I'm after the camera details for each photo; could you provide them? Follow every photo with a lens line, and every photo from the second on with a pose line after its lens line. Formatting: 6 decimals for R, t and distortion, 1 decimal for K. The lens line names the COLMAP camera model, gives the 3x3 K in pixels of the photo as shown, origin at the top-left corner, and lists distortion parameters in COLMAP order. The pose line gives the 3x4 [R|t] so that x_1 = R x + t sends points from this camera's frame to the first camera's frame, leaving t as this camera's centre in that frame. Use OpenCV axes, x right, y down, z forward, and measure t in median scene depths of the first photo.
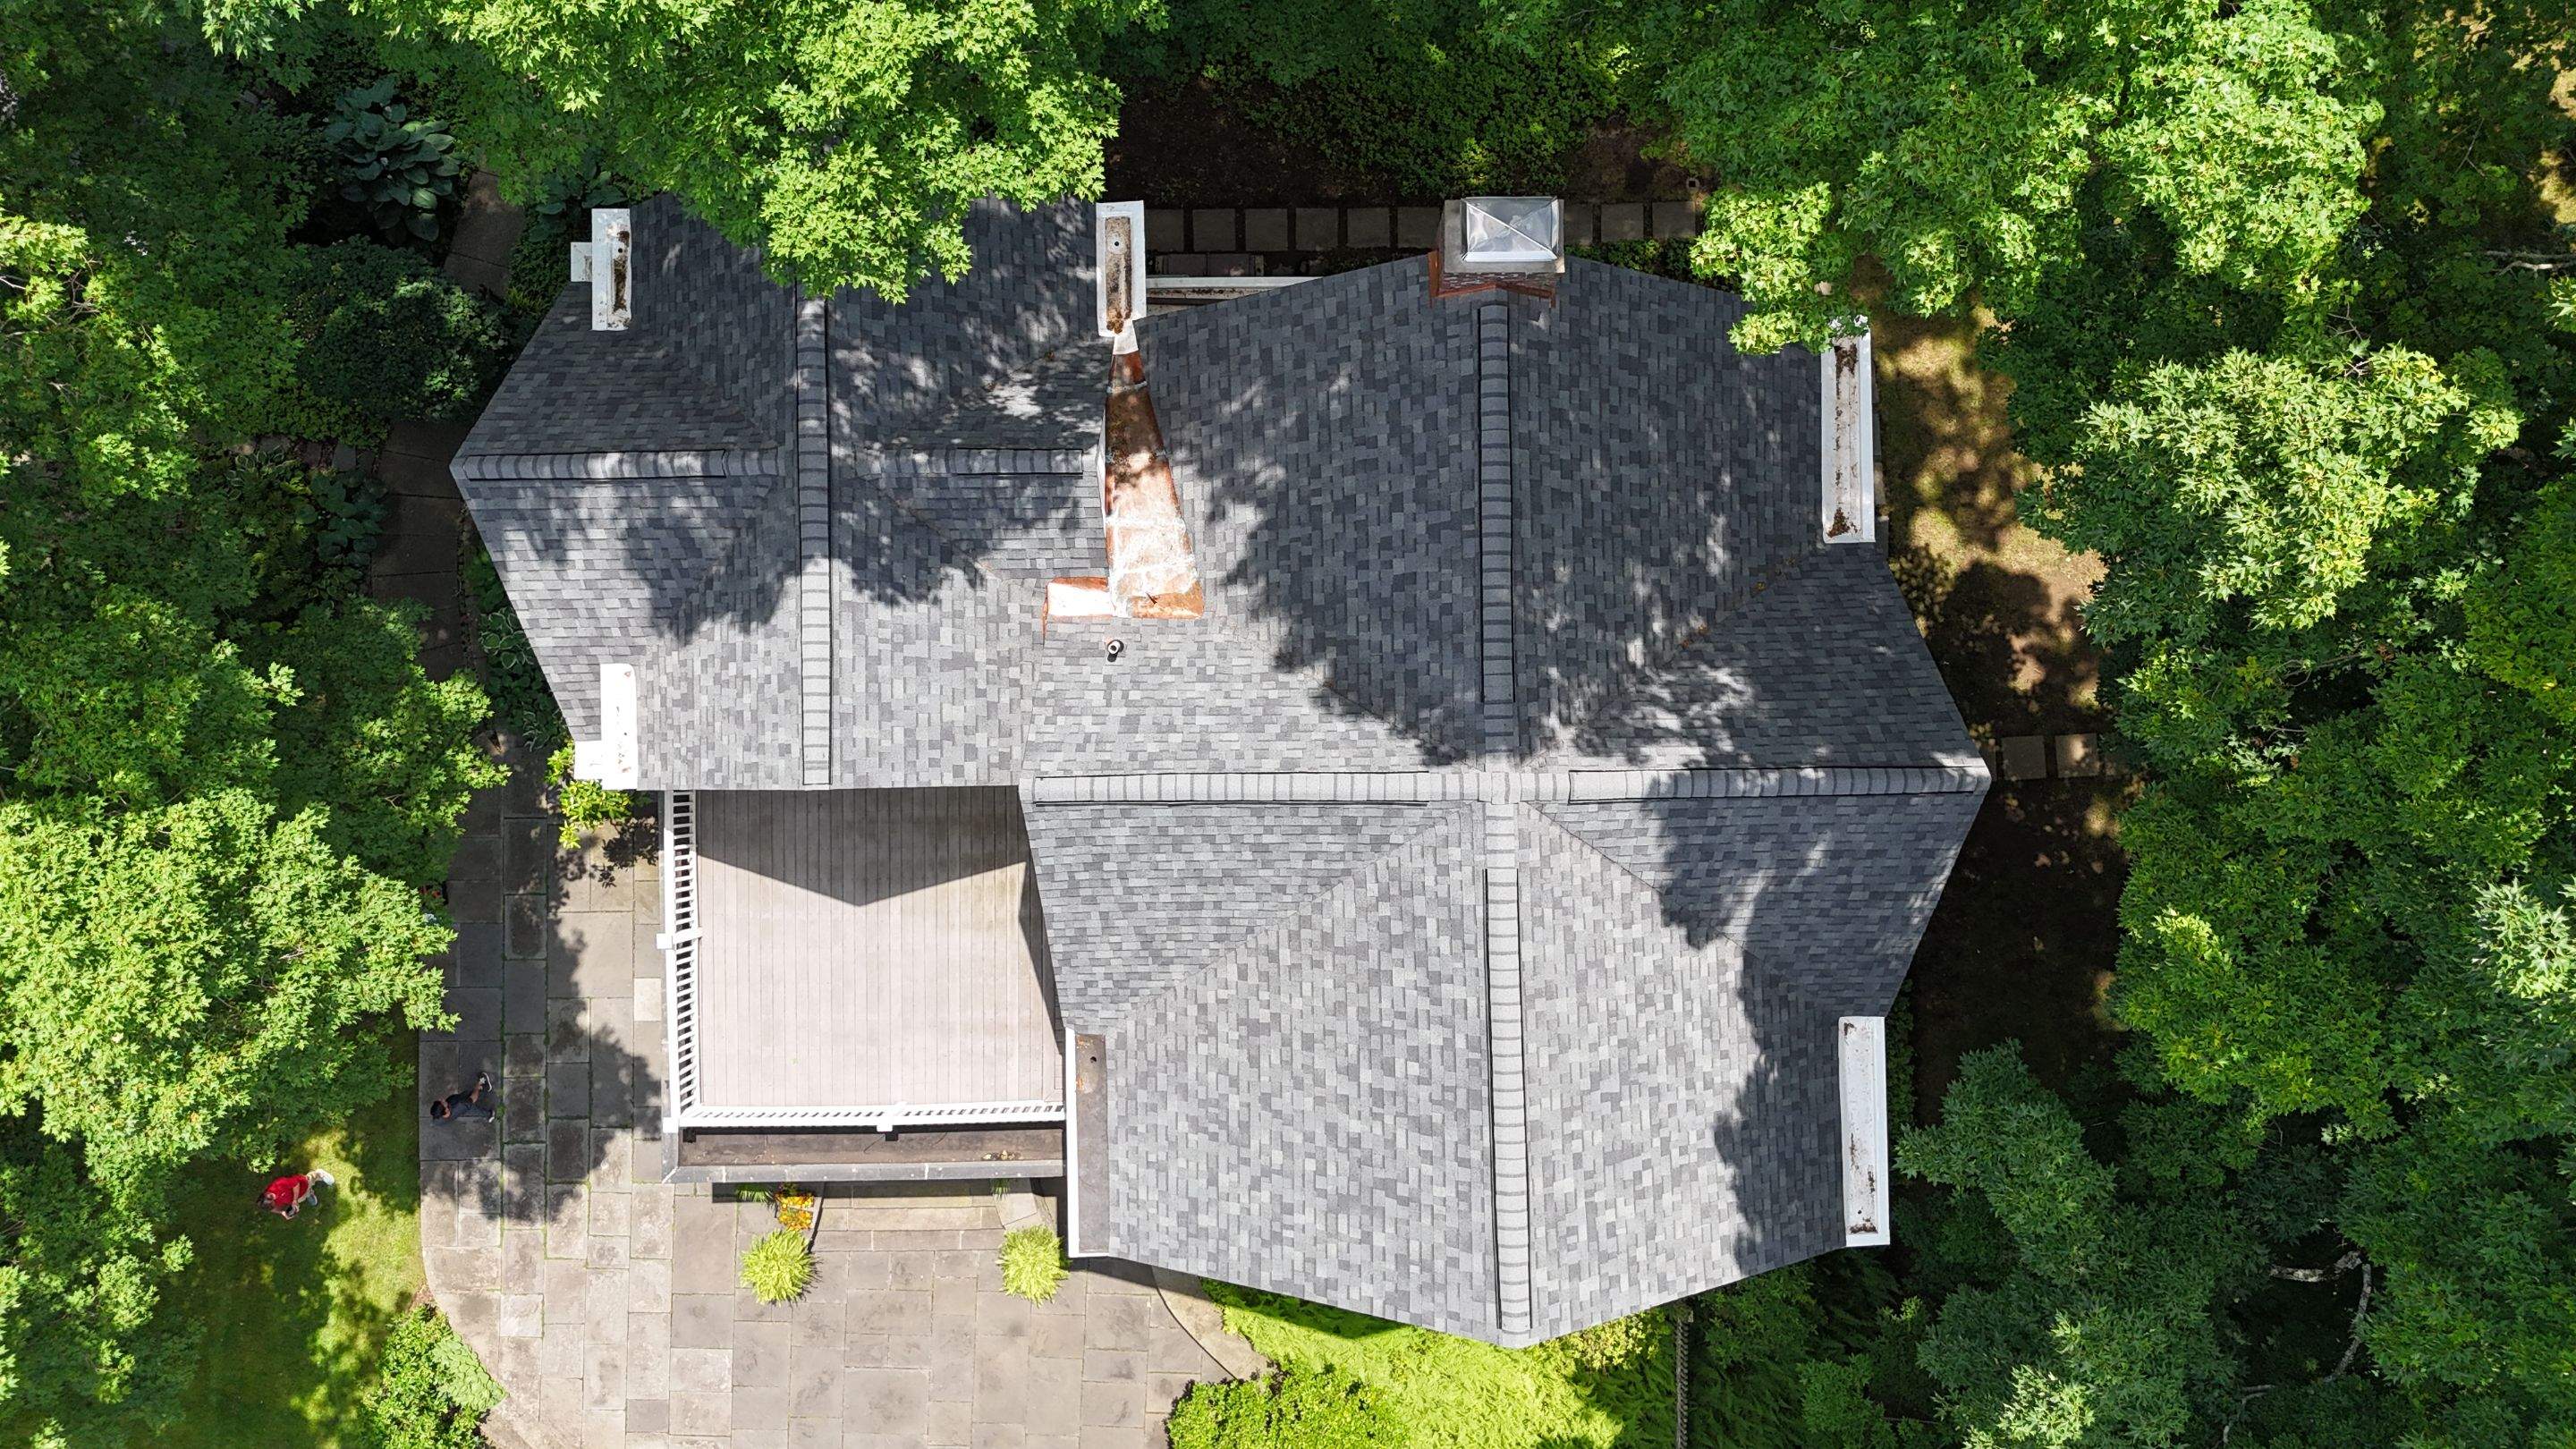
lens RADIAL K [[1878.7, 0, 1297.7], [0, 1878.7, 731.3], [0, 0, 1]] dist [0.080826, -0.067345]
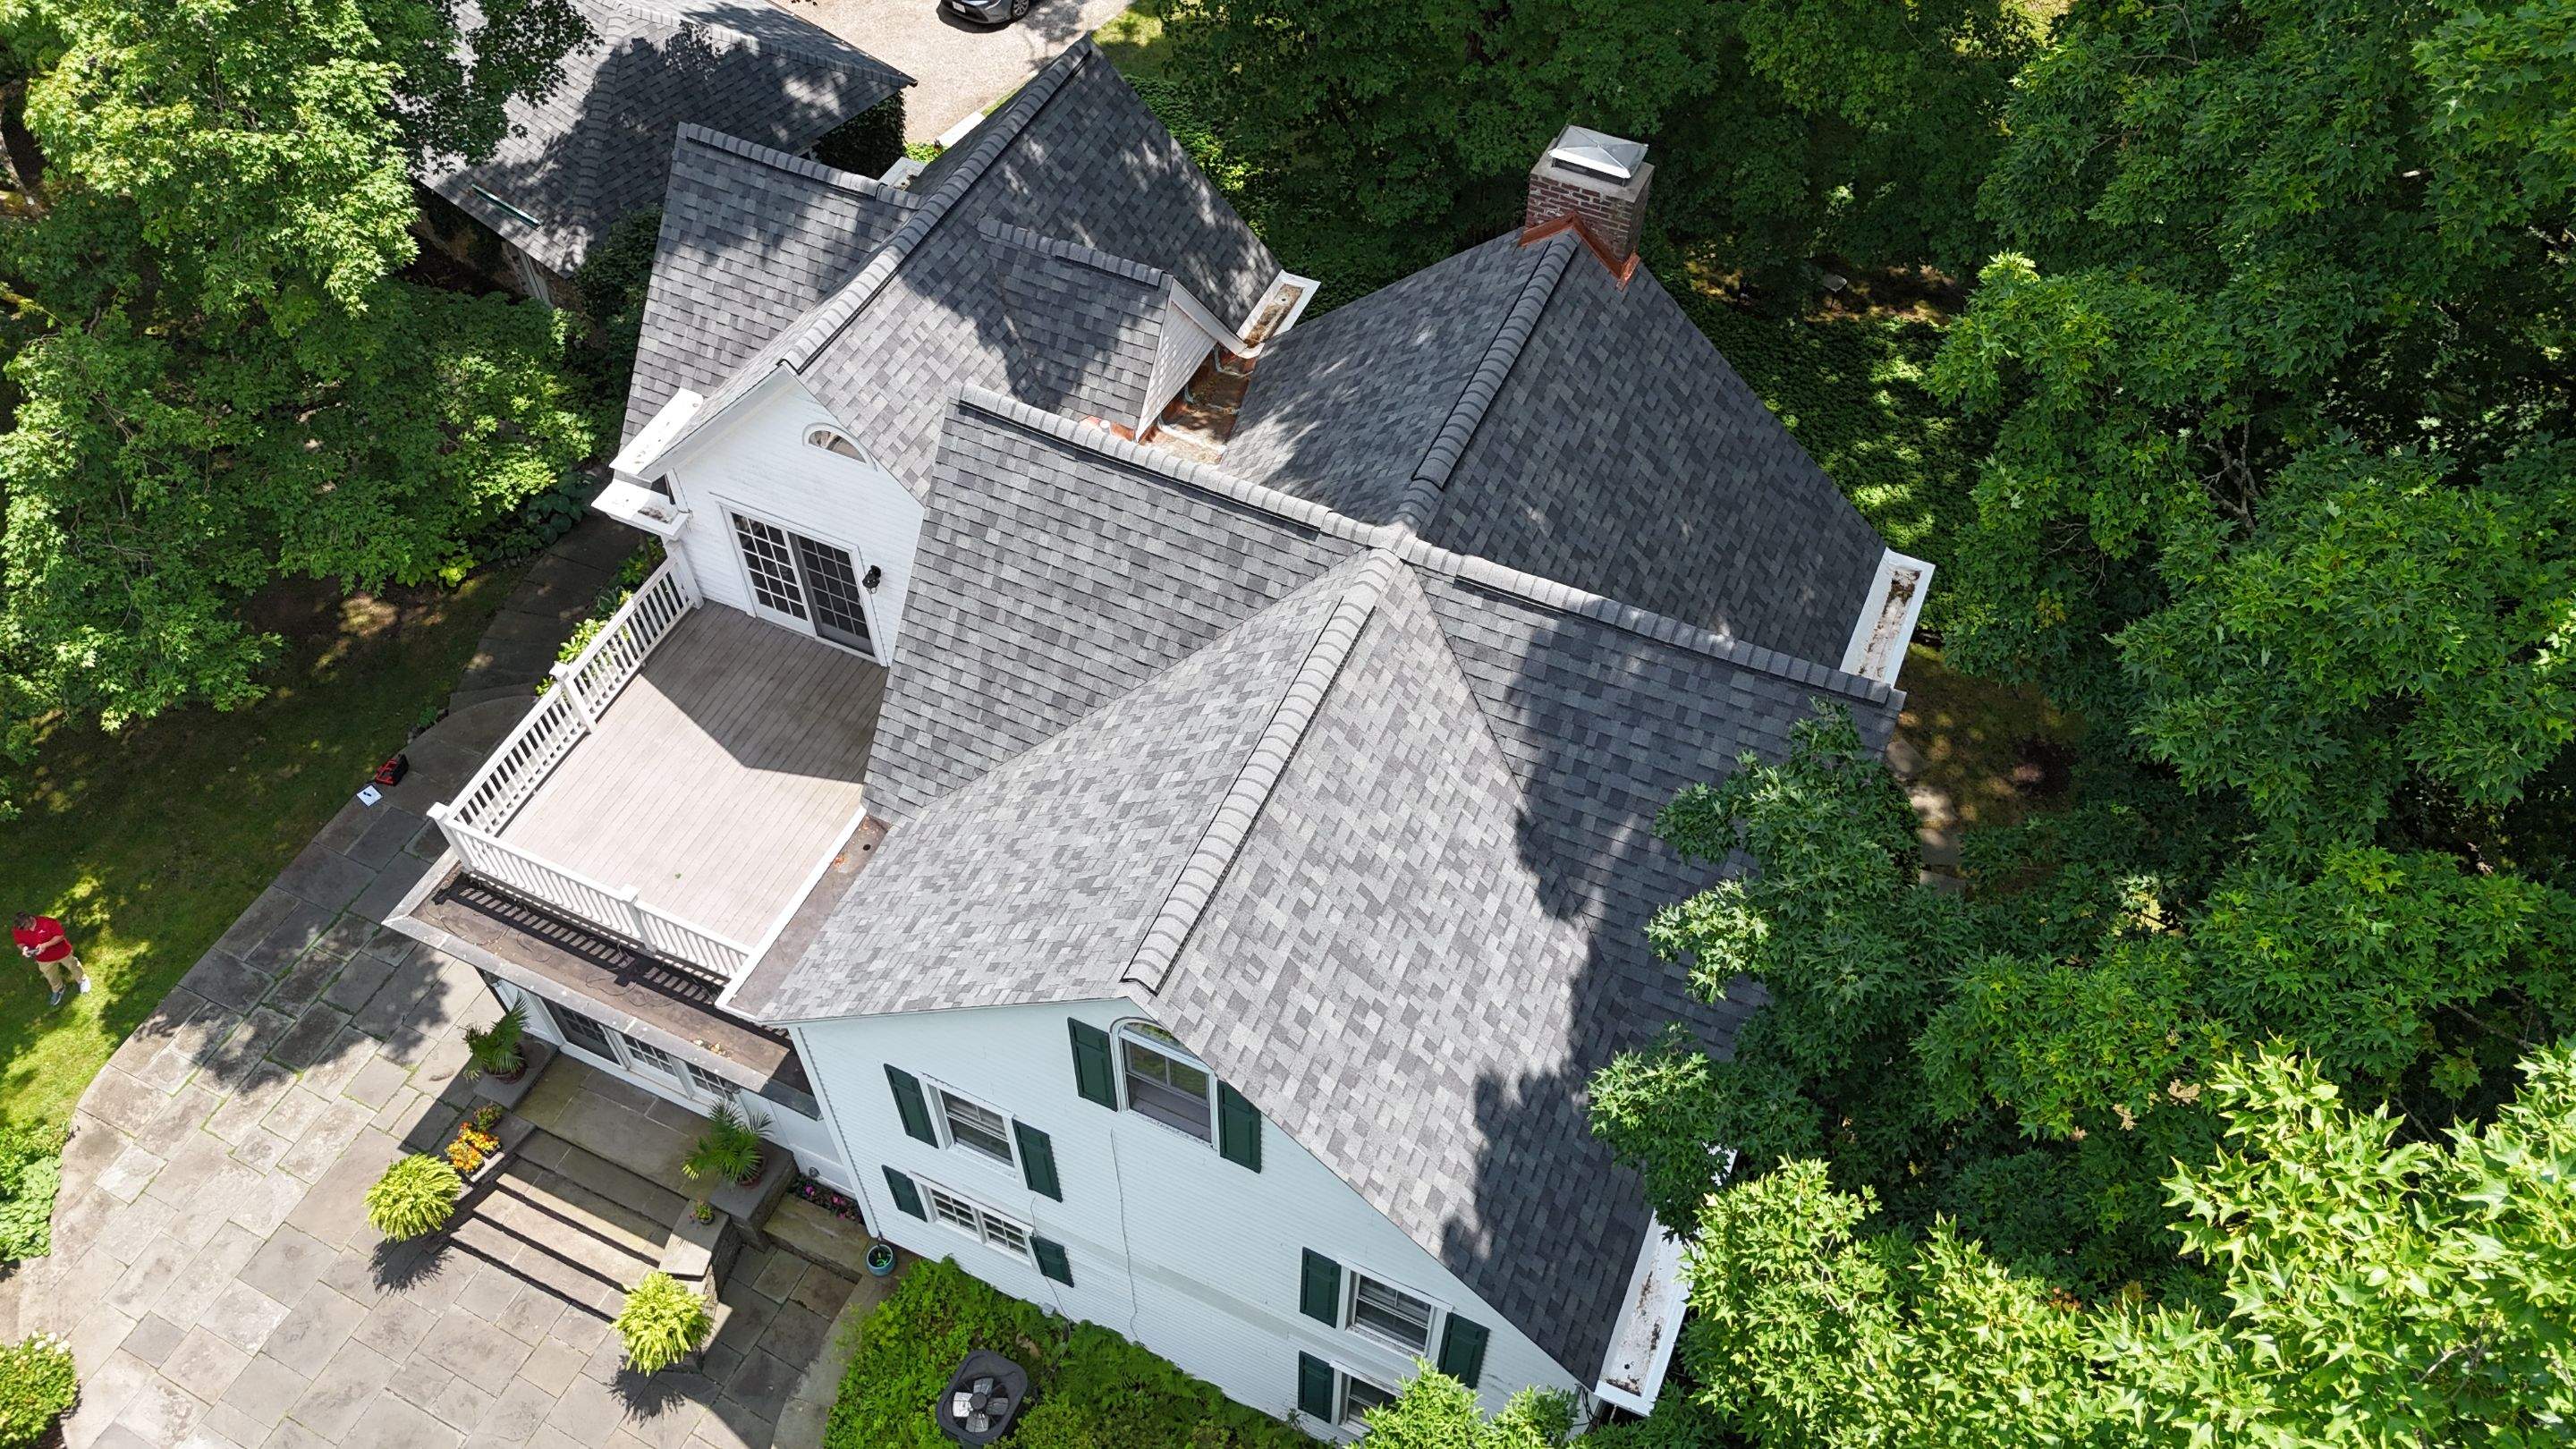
lens RADIAL K [[1878.7, 0, 1297.7], [0, 1878.7, 731.3], [0, 0, 1]] dist [0.080826, -0.067345]
pose [[0.905068, 0.338391, -0.257572, 0.314548], [-0.425261, 0.723353, -0.543980, 0.584966], [0.002237, 0.601874, 0.798588, 0.281886]]
